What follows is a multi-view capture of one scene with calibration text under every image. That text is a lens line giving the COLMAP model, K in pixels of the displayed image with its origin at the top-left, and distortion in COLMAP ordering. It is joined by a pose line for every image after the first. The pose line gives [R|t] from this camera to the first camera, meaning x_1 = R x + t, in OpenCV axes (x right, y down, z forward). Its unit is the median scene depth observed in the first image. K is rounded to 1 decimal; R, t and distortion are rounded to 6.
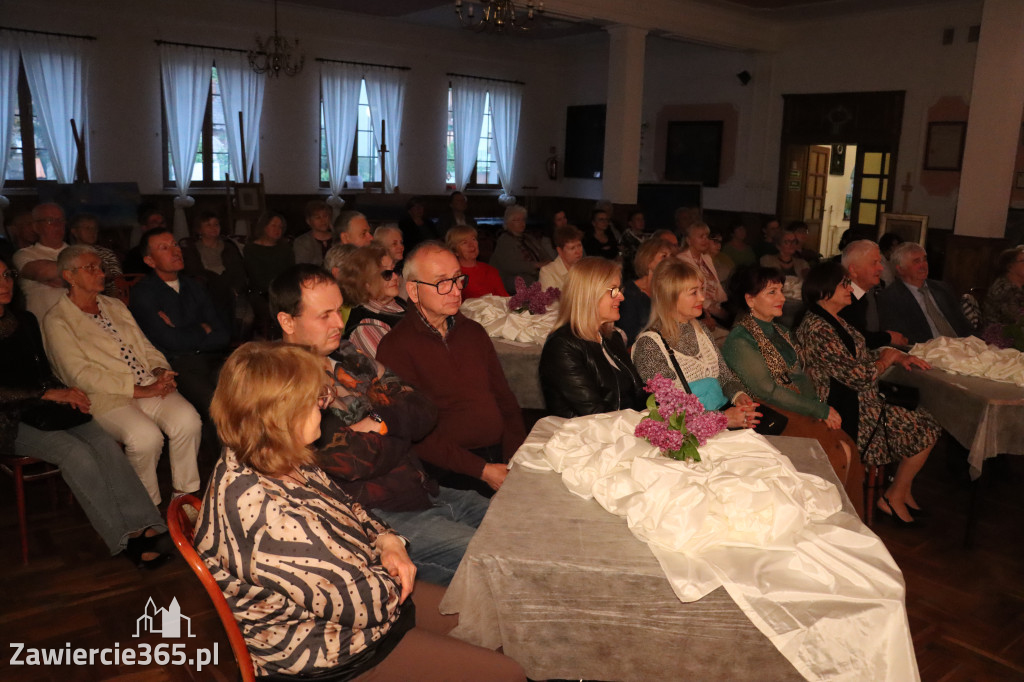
lens RADIAL K [[831.2, 0, 503.5], [0, 831.2, 346.7], [0, 0, 1]] dist [-0.190639, 0.152220]
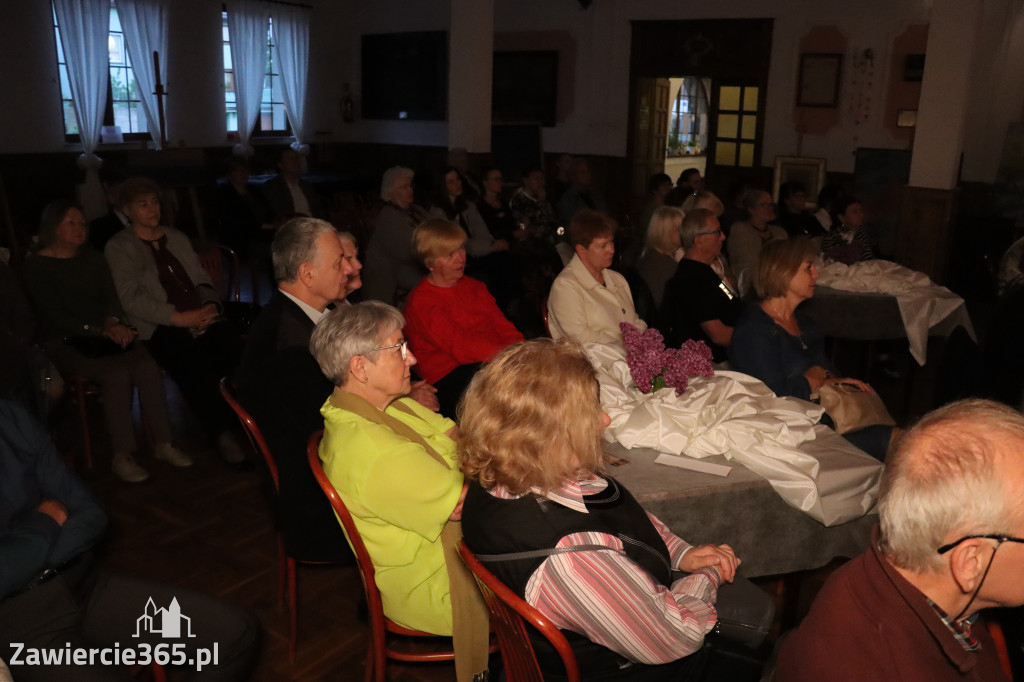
lens RADIAL K [[839.9, 0, 506.5], [0, 839.9, 354.3], [0, 0, 1]] dist [-0.199350, 0.177625]
pose [[0.949502, -0.095329, 0.298927, -0.084879], [0.070191, 0.993118, 0.093756, -0.044435], [-0.305807, -0.068039, 0.949659, 0.172249]]
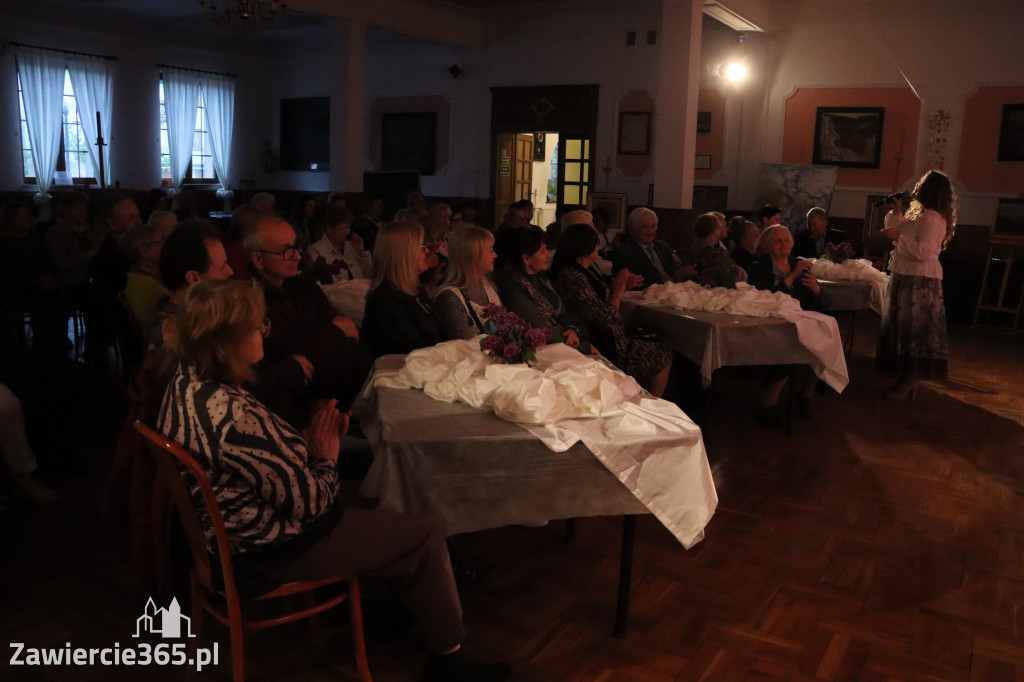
lens RADIAL K [[831.2, 0, 503.5], [0, 831.2, 346.7], [0, 0, 1]] dist [-0.190639, 0.152220]
pose [[0.935349, -0.074877, 0.345711, -0.042427], [0.073040, 0.997160, 0.018358, 0.015243], [-0.346104, 0.008080, 0.938161, -0.033636]]
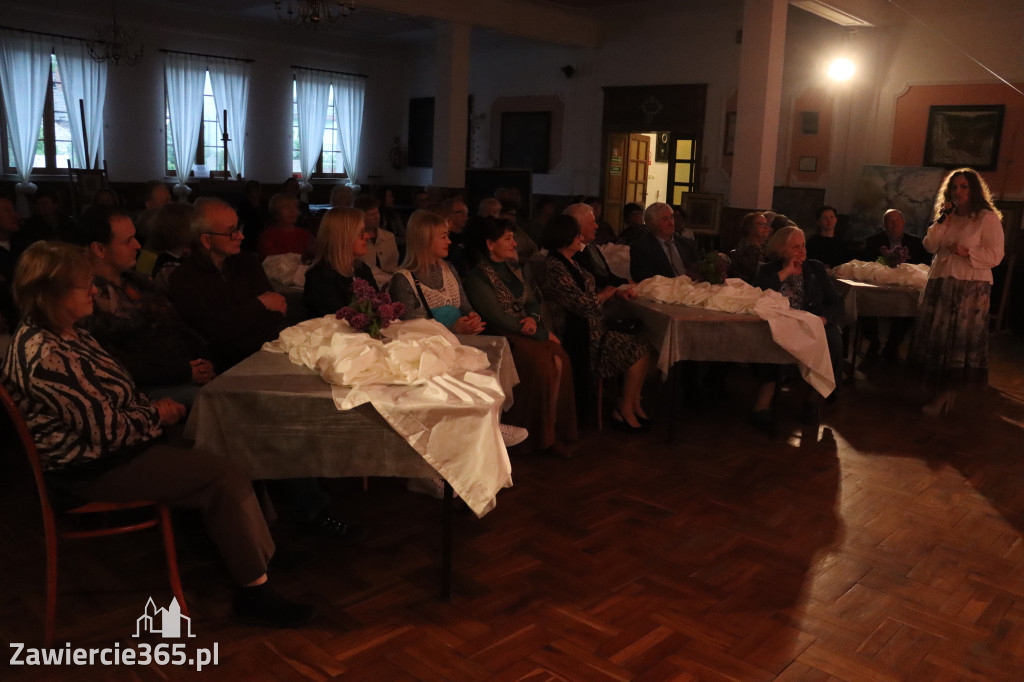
lens RADIAL K [[828.4, 0, 506.4], [0, 828.4, 351.3], [0, 0, 1]] dist [-0.185400, 0.141432]
pose [[0.987534, -0.026546, 0.155152, 0.040037], [0.024989, 0.999616, 0.011977, 0.027208], [-0.155410, -0.007951, 0.987818, -0.067930]]
